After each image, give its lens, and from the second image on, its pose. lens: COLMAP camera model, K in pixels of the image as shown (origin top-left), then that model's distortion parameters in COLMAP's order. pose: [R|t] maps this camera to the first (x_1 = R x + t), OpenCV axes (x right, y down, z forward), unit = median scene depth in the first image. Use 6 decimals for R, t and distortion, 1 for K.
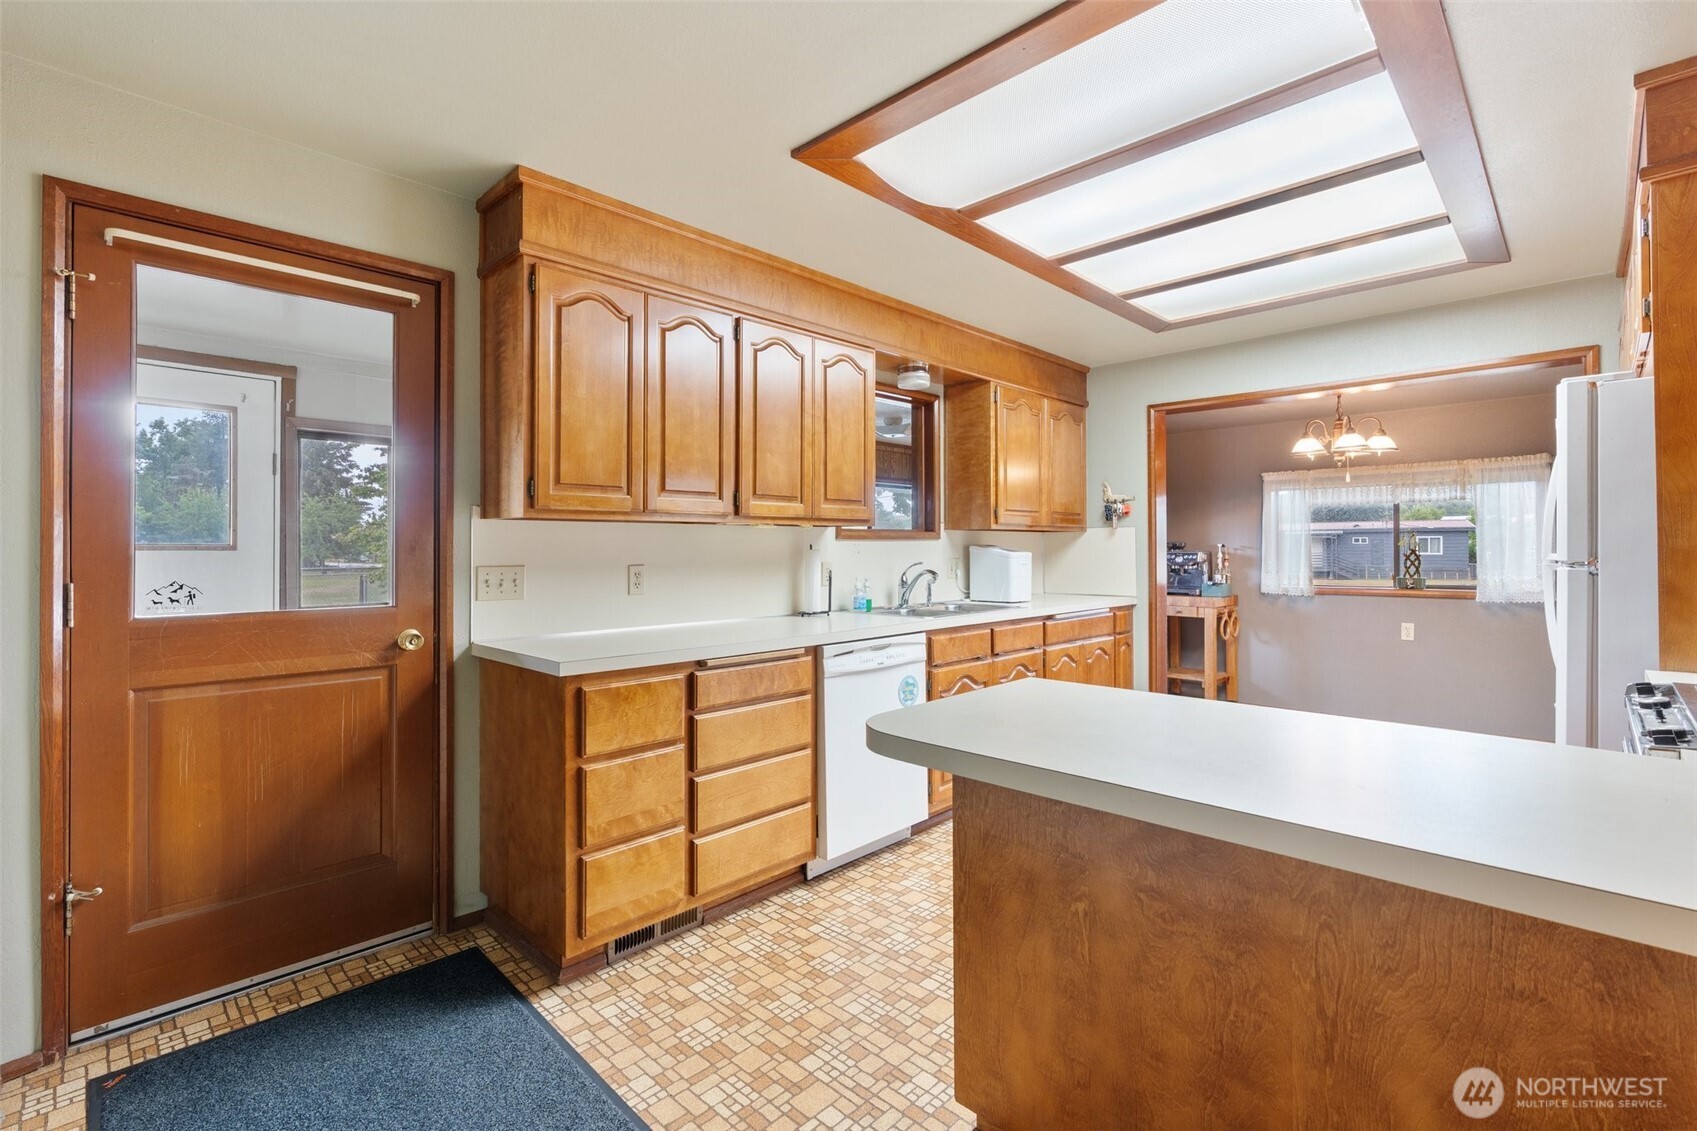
lens RADIAL K [[767.5, 0, 849.8], [0, 767.5, 541.2], [0, 0, 1]] dist [-0.003010, 0.000312]
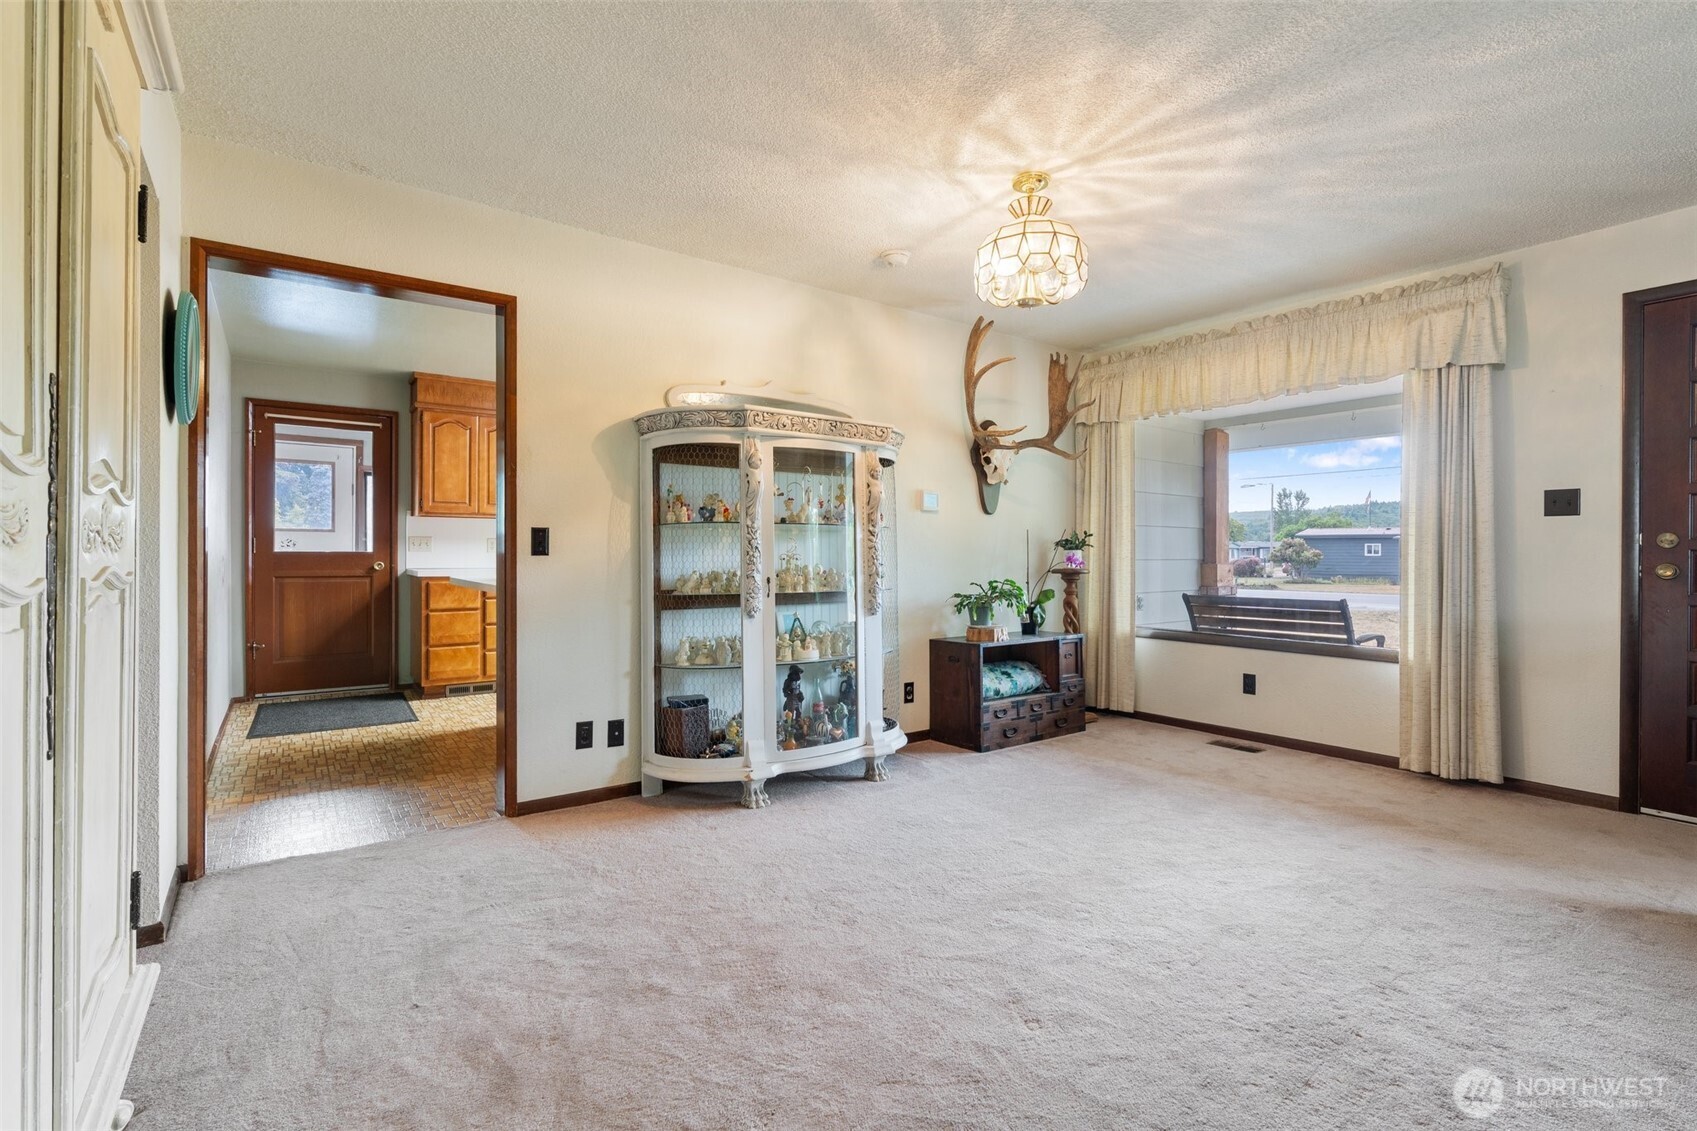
lens RADIAL K [[767.5, 0, 854.8], [0, 767.5, 554.6], [0, 0, 1]] dist [-0.003010, 0.000312]
pose [[0.985759, 0.007537, -0.167996, 1.352738], [-0.005751, 0.999922, 0.011114, 0.058100], [0.168066, -0.009989, 0.985725, -1.167629]]
